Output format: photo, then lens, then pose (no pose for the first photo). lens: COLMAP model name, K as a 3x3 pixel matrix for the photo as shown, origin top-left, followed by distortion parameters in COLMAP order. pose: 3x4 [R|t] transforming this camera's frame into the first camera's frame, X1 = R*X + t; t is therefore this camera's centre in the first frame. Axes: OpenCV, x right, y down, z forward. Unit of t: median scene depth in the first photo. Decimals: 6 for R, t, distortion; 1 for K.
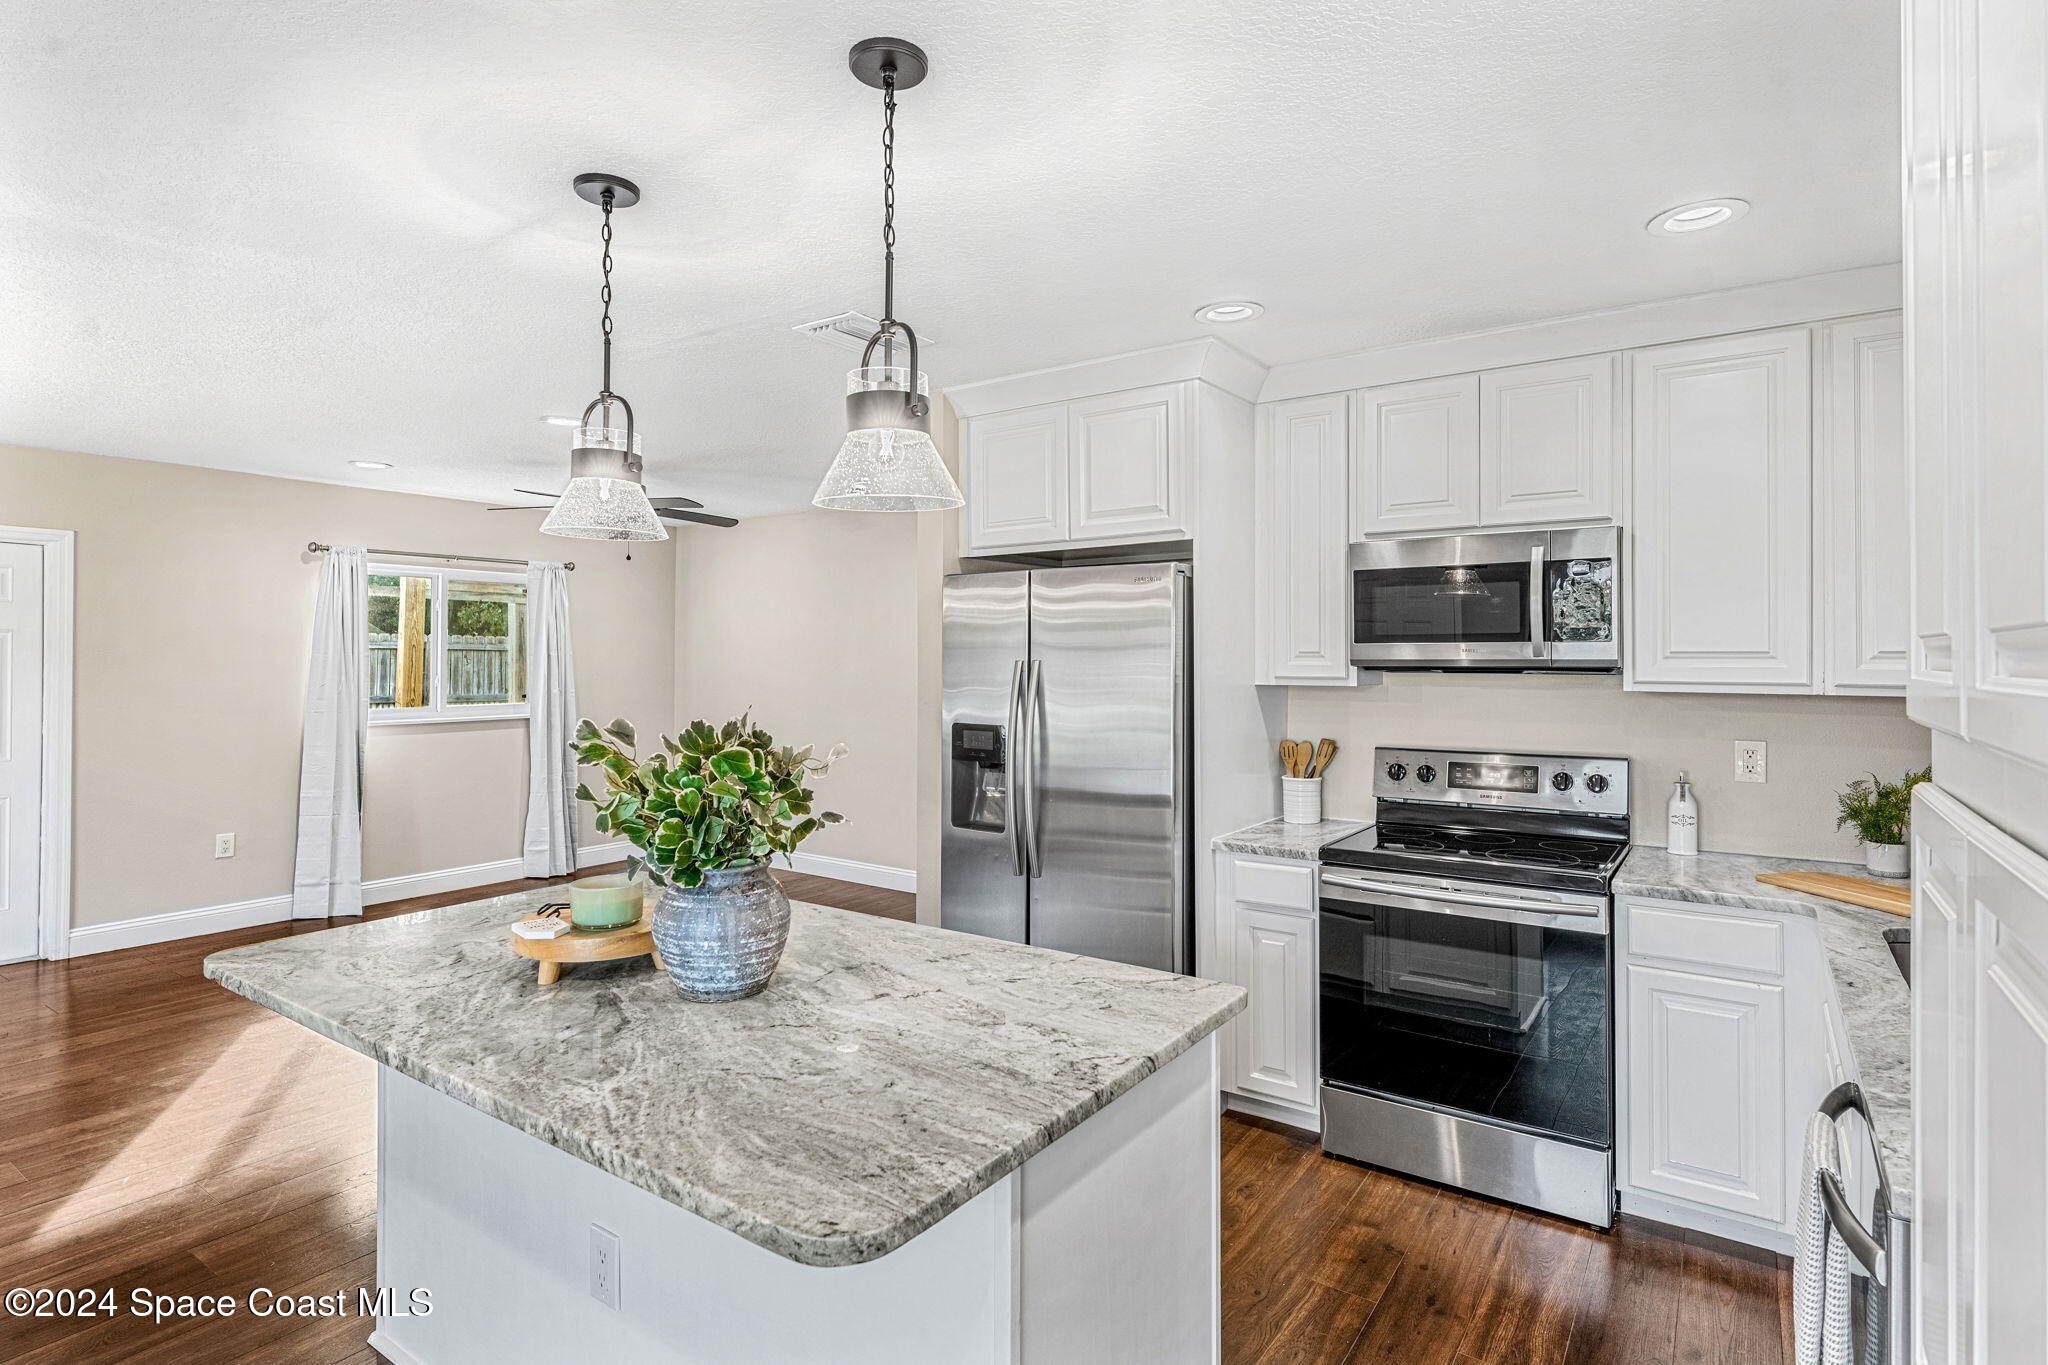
lens RADIAL K [[1025.9, 0, 1020.4], [0, 1025.9, 657.8], [0, 0, 1]] dist [0.002260, -0.002312]
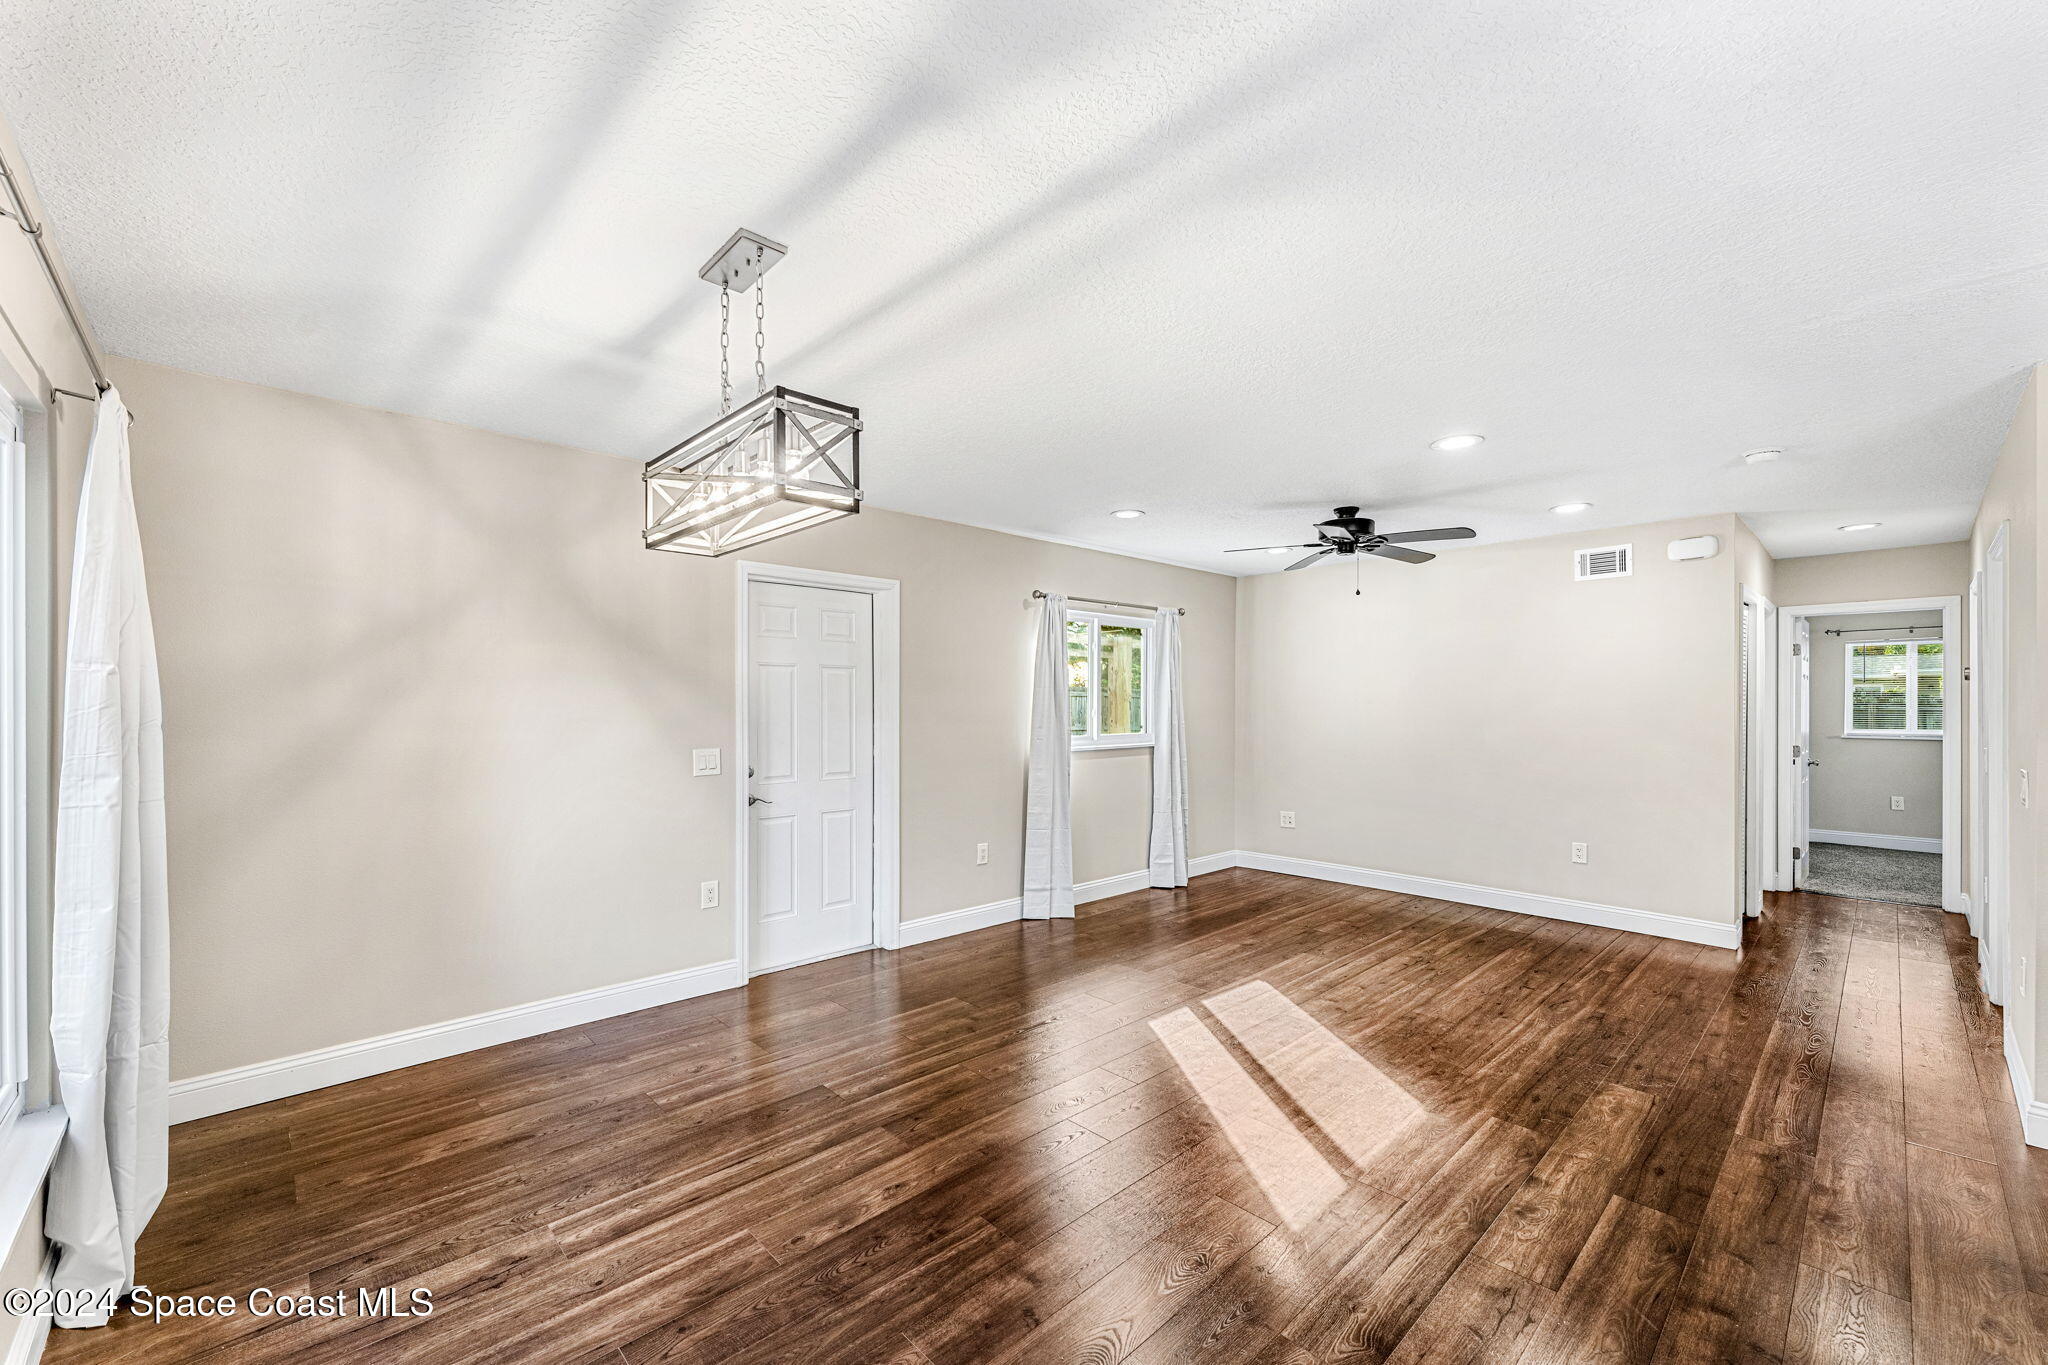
lens RADIAL K [[820.7, 0, 1036.7], [0, 820.7, 708.6], [0, 0, 1]] dist [0.000694, -0.000576]
pose [[0.979058, -0.002780, -0.203564, -1.028177], [0.004181, 0.999970, 0.006456, 0.027909], [0.203540, -0.007172, 0.979040, 0.219939]]
